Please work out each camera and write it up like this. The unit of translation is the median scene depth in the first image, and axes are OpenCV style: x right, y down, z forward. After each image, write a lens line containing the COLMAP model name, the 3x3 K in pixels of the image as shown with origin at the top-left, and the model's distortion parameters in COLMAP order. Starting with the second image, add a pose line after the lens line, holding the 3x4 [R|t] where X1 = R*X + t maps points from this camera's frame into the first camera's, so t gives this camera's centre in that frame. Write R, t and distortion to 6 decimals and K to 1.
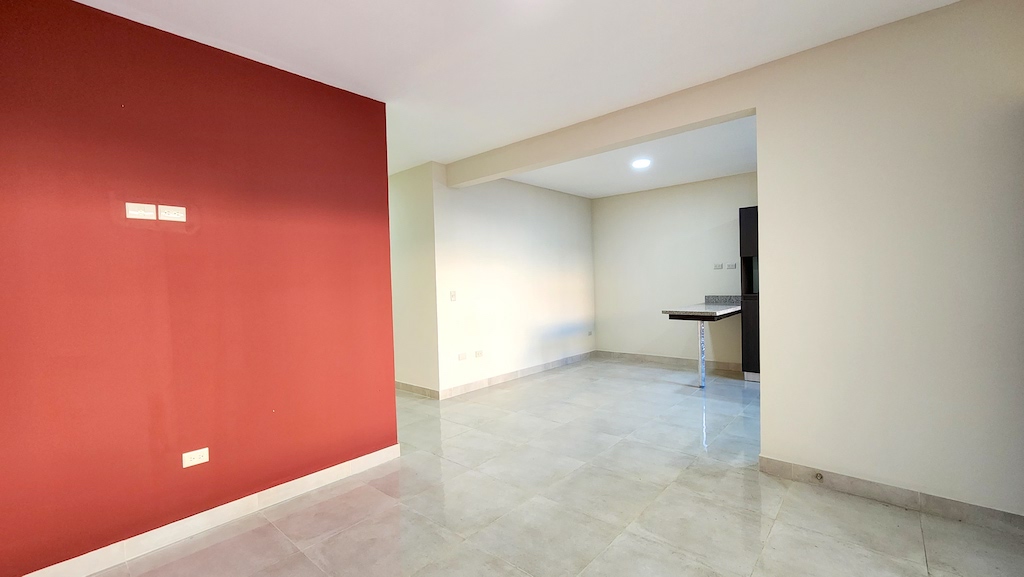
lens RADIAL K [[420.8, 0, 509.6], [0, 420.8, 287.5], [0, 0, 1]] dist [-0.006709, 0.000850]
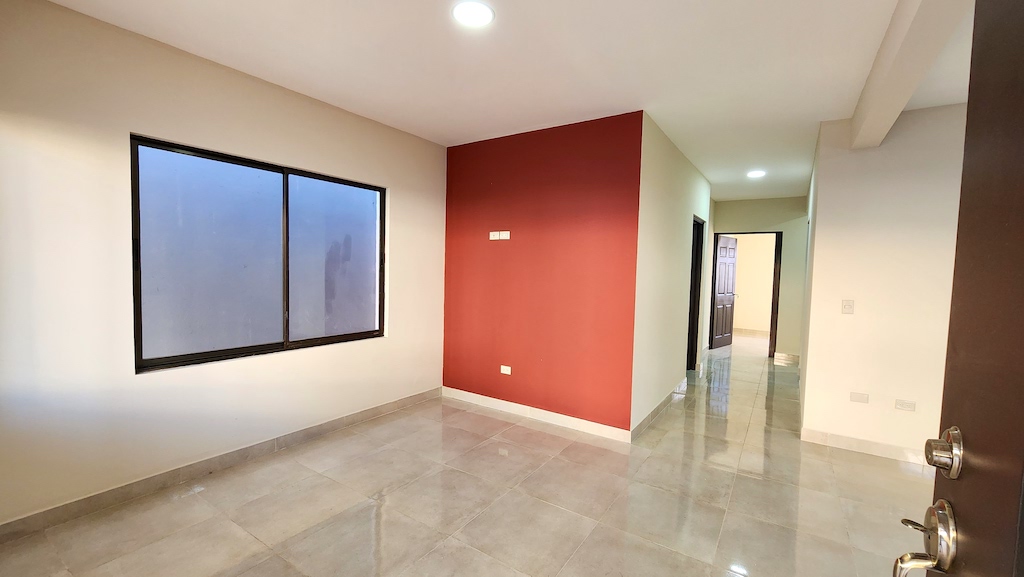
lens RADIAL K [[420.8, 0, 510.3], [0, 420.8, 289.4], [0, 0, 1]] dist [-0.006709, 0.000850]
pose [[0.140938, 0.088118, -0.986089, 0.725611], [-0.043684, 0.995615, 0.082725, -0.065489], [0.989054, 0.031417, 0.144169, 0.534714]]
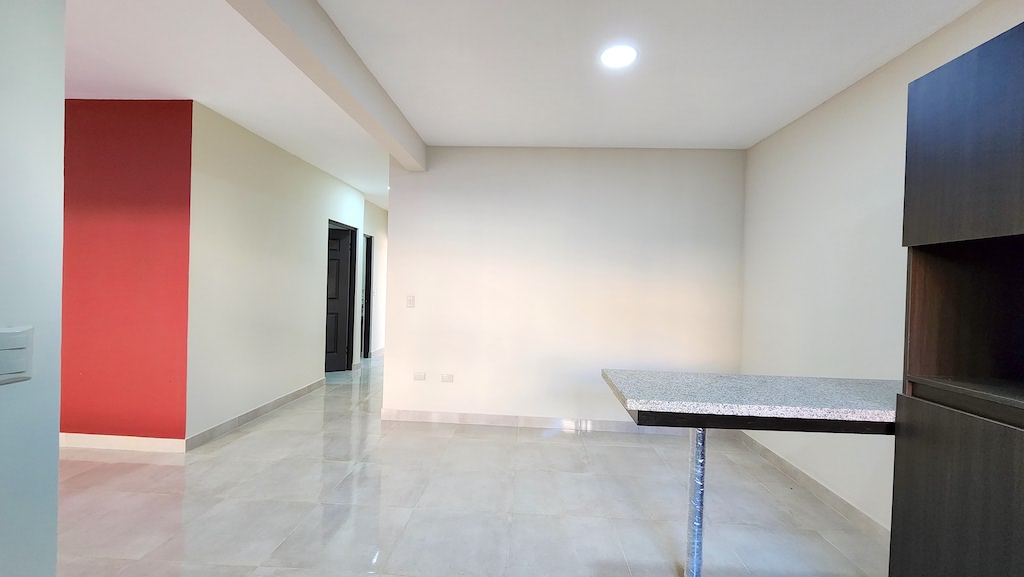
lens RADIAL K [[420.8, 0, 514.1], [0, 420.8, 287.1], [0, 0, 1]] dist [-0.006709, 0.000850]
pose [[0.630324, 0.048420, -0.774820, 0.985420], [-0.059716, 0.998120, 0.013795, -0.049506], [0.774032, 0.037574, 0.632031, 0.970410]]
